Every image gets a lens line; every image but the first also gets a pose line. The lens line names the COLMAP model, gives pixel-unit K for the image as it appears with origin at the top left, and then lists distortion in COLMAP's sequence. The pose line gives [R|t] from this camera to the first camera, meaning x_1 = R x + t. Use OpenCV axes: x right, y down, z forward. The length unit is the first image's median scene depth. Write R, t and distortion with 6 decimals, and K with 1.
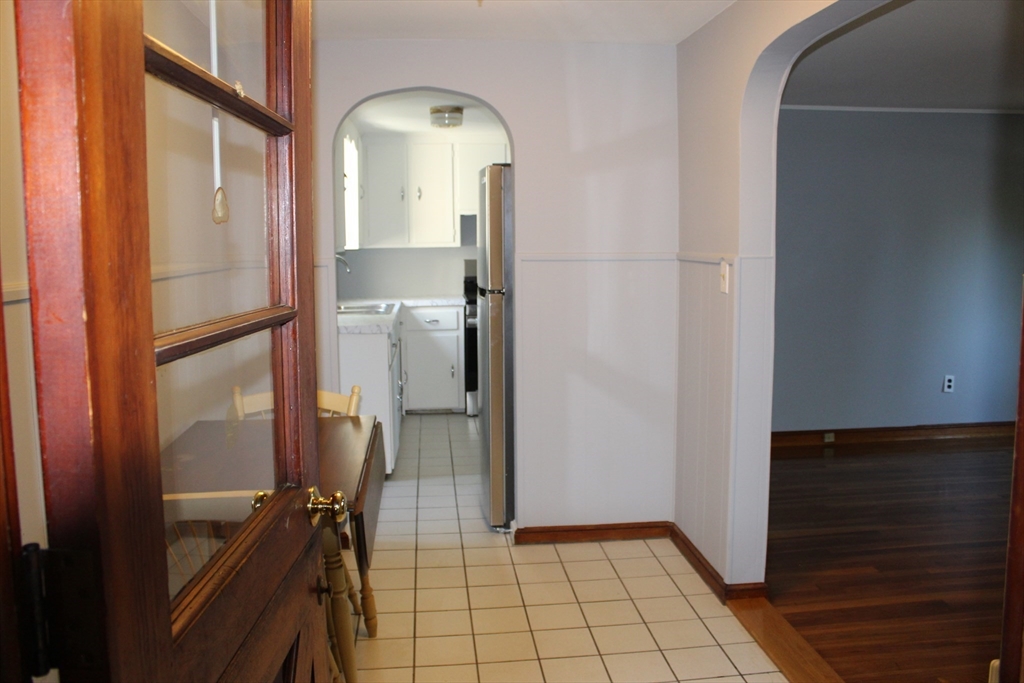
lens RADIAL K [[841.6, 0, 512.0], [0, 841.6, 341.5], [0, 0, 1]] dist [-0.085345, 0.006295]
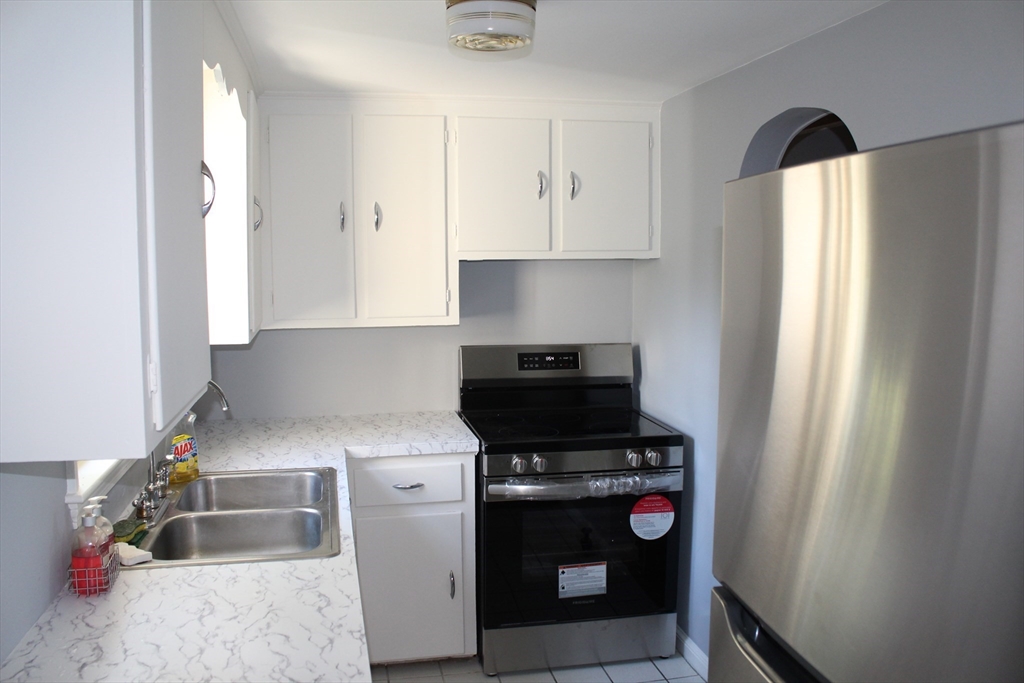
lens RADIAL K [[841.6, 0, 512.0], [0, 841.6, 341.5], [0, 0, 1]] dist [-0.085345, 0.006295]
pose [[0.992792, -0.006537, 0.119670, -0.093471], [0.007855, 0.999914, -0.010547, -0.100675], [-0.119591, 0.011411, 0.992758, 0.519409]]
